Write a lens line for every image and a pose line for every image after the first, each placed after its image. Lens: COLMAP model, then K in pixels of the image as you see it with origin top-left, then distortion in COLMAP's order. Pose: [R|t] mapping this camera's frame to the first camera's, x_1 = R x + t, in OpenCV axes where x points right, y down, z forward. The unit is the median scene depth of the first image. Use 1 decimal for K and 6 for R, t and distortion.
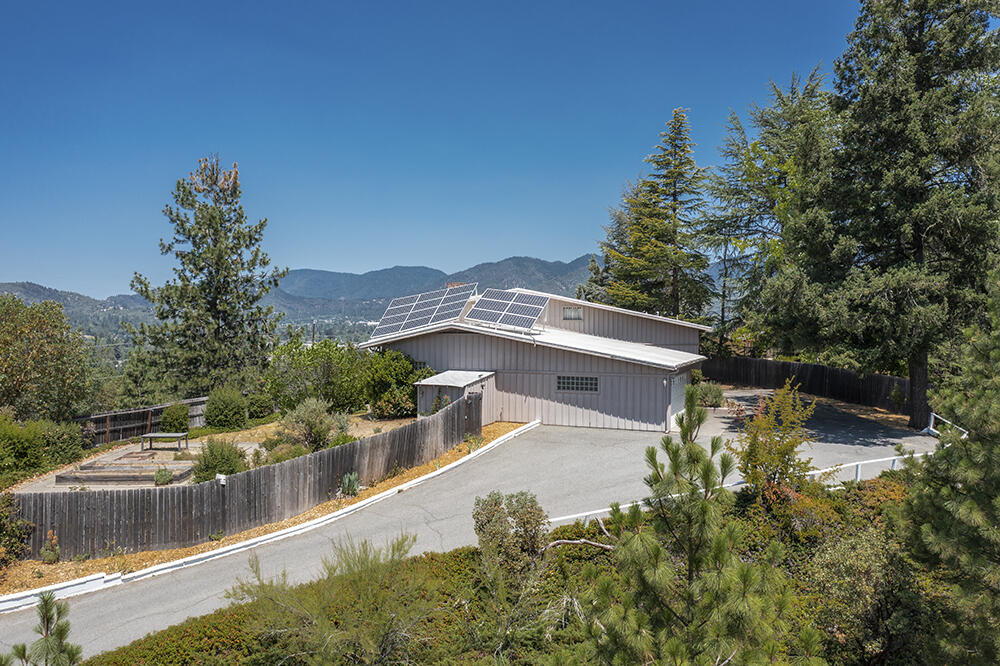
lens RADIAL K [[791.3, 0, 501.8], [0, 791.3, 334.1], [0, 0, 1]] dist [-0.013387, 0.002525]
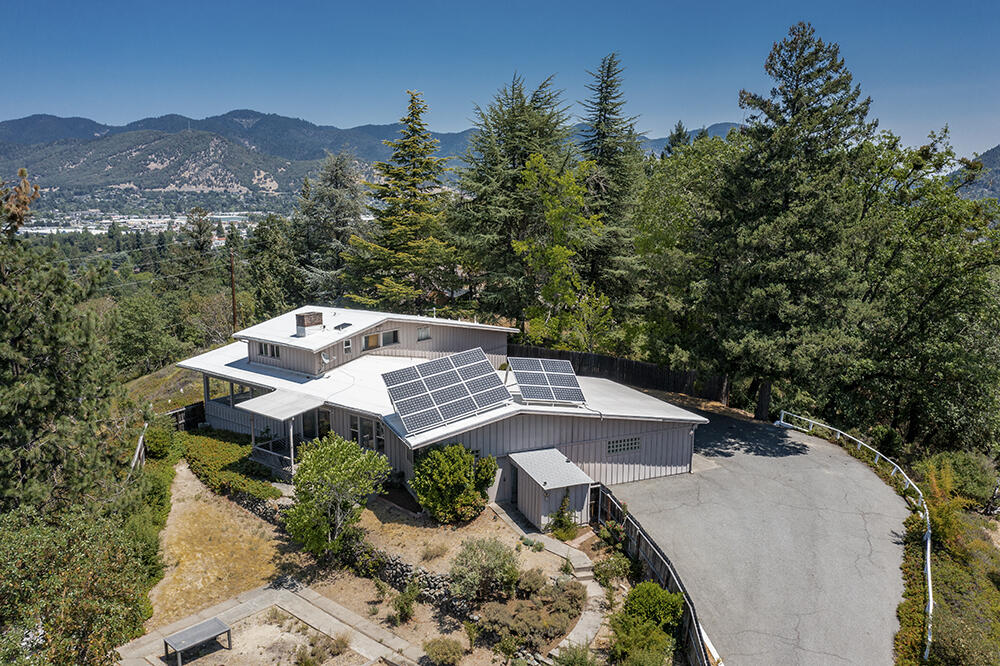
lens RADIAL K [[791.3, 0, 501.8], [0, 791.3, 334.1], [0, 0, 1]] dist [-0.013387, 0.002525]
pose [[0.688516, -0.129197, 0.713621, -0.802559], [0.008715, 0.985407, 0.169994, -0.283316], [-0.725169, -0.110824, 0.679594, 0.412450]]
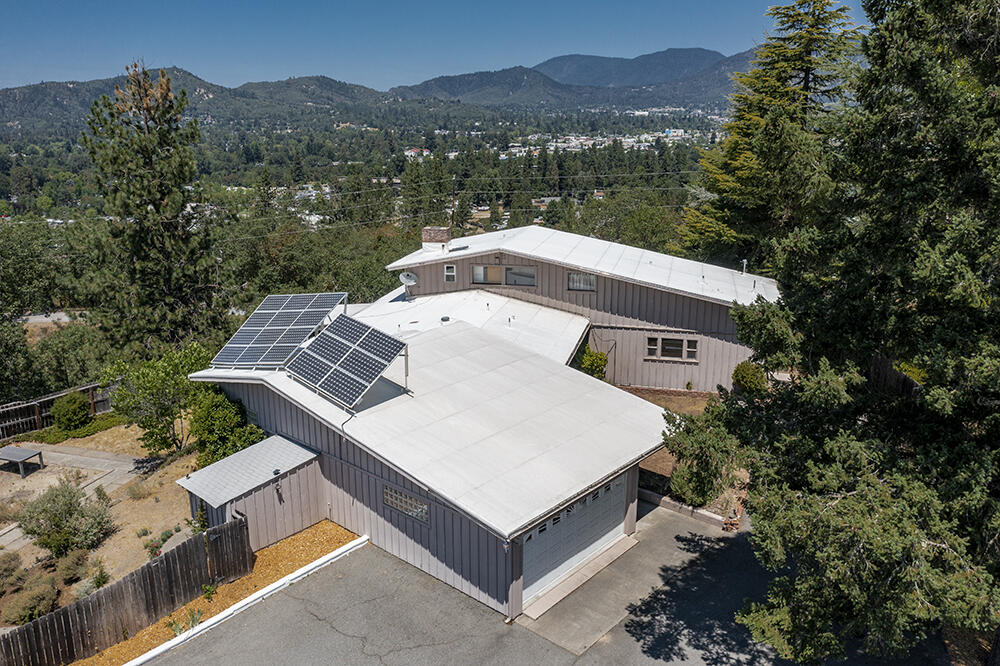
lens RADIAL K [[793.2, 0, 503.8], [0, 793.2, 333.0], [0, 0, 1]] dist [-0.013675, 0.007923]
pose [[0.945789, 0.081485, -0.314393, 0.374446], [0.001932, 0.966587, 0.256333, -0.244645], [0.324775, -0.243045, 0.914030, 0.485151]]
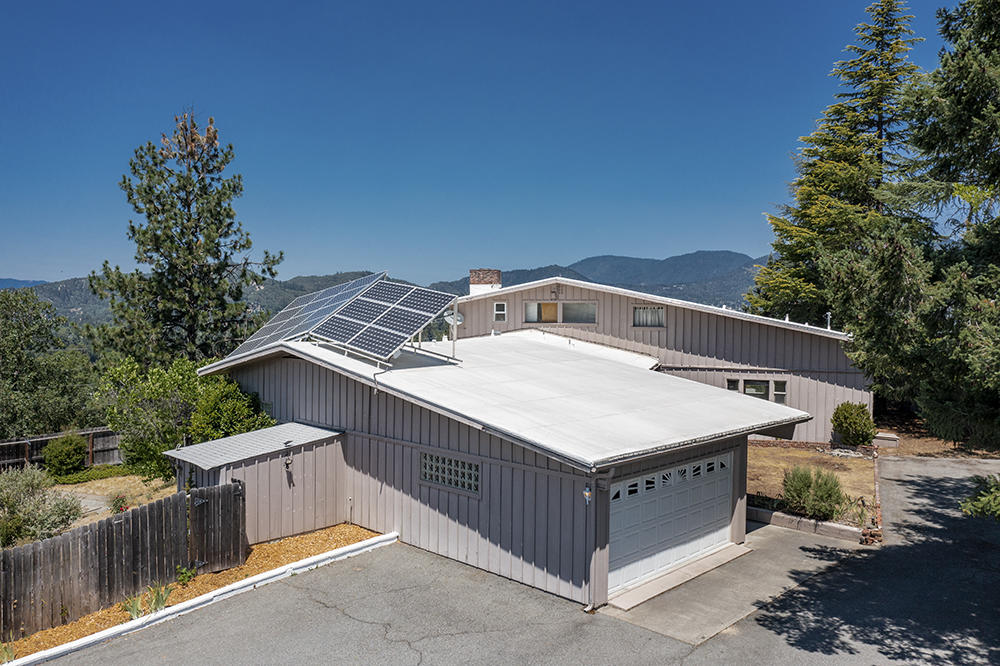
lens RADIAL K [[791.3, 0, 501.8], [0, 791.3, 334.1], [0, 0, 1]] dist [-0.013387, 0.002525]
pose [[0.929654, 0.018569, -0.367966, 0.316910], [-0.011884, 0.999721, 0.020424, -0.035575], [0.368243, -0.014615, 0.929615, 0.570051]]
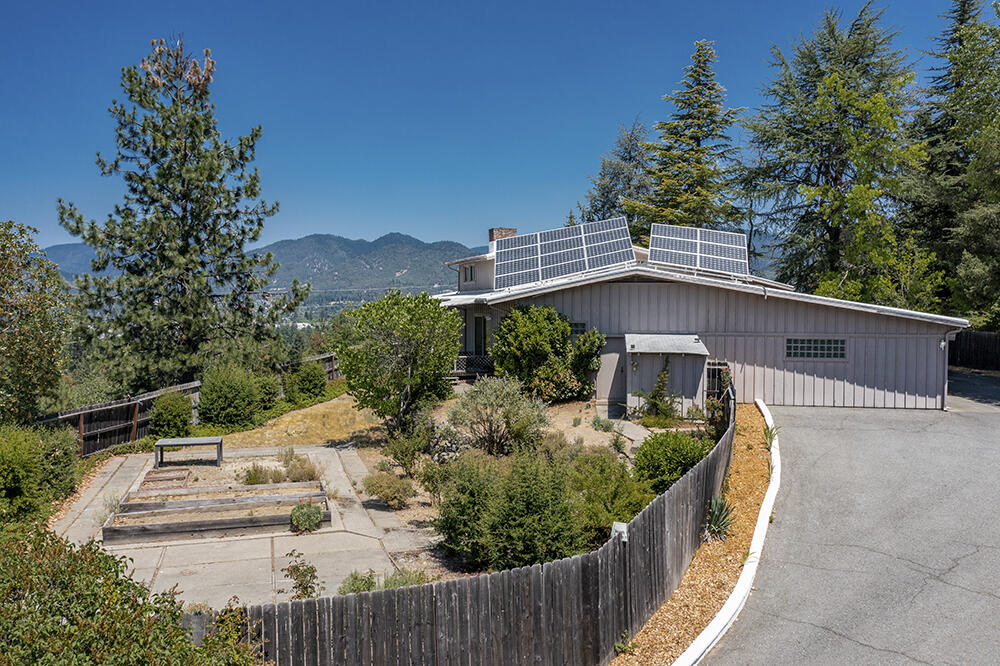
lens RADIAL K [[791.3, 0, 501.8], [0, 791.3, 334.1], [0, 0, 1]] dist [-0.013387, 0.002525]
pose [[0.969311, -0.010747, 0.245601, -0.384809], [0.004384, 0.999641, 0.026439, 0.029115], [-0.245797, -0.024551, 0.969010, 0.365441]]
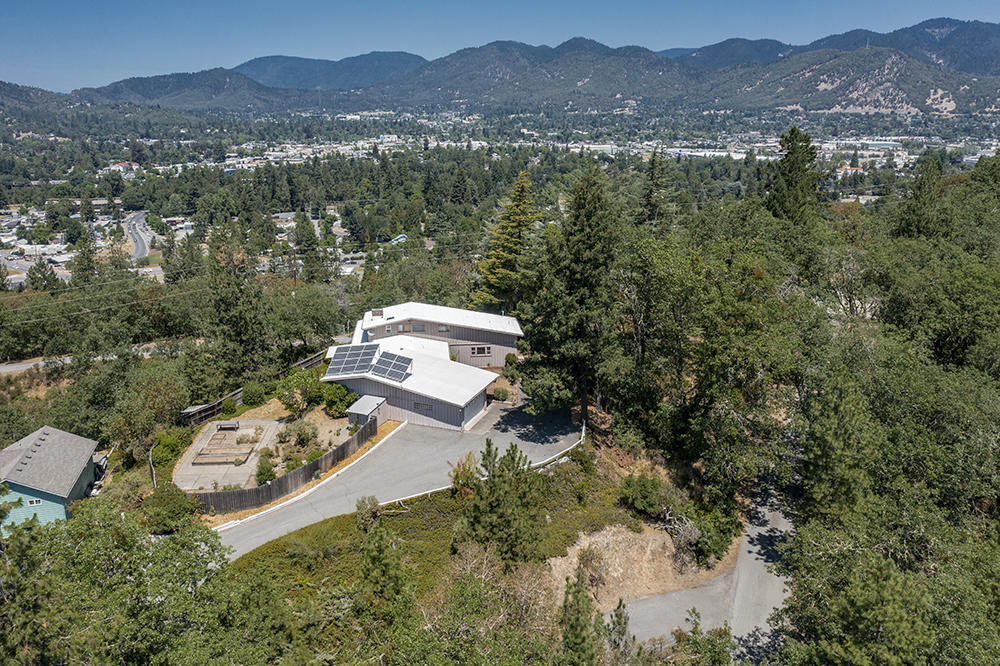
lens RADIAL K [[793.2, 0, 503.8], [0, 793.2, 333.0], [0, 0, 1]] dist [-0.013675, 0.007923]
pose [[0.999762, -0.013034, 0.017494, 0.286768], [0.008076, 0.966052, 0.258220, -0.702674], [-0.020266, -0.258017, 0.965928, -1.053957]]
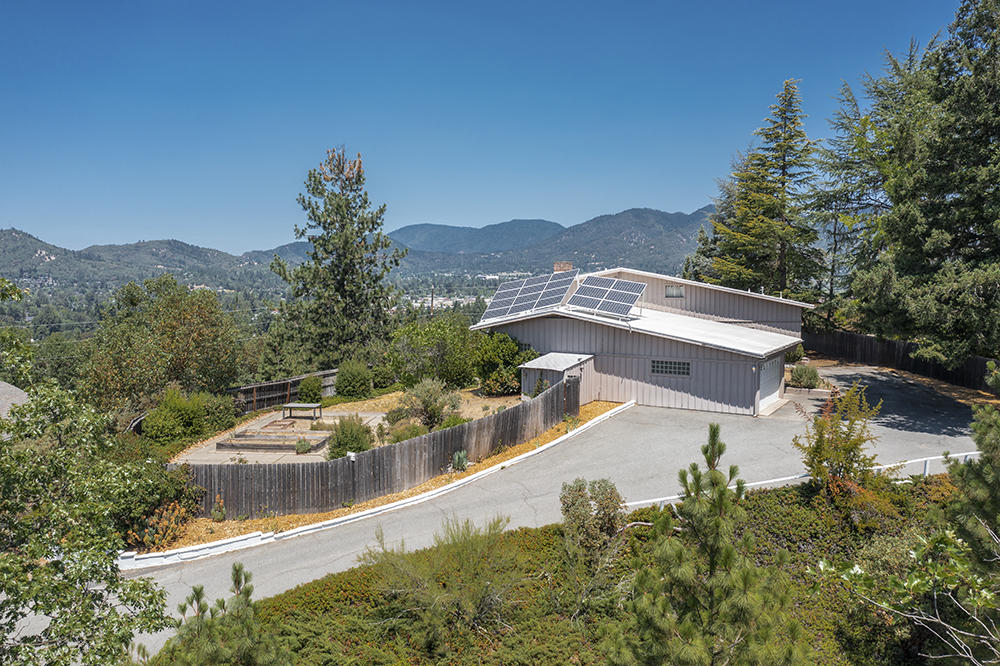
lens RADIAL K [[791.3, 0, 501.8], [0, 791.3, 334.1], [0, 0, 1]] dist [-0.013387, 0.002525]
pose [[0.989006, 0.007792, -0.147673, 0.028402], [0.000950, 0.998255, 0.059038, -0.047510], [0.147875, -0.058529, 0.987273, -0.087306]]
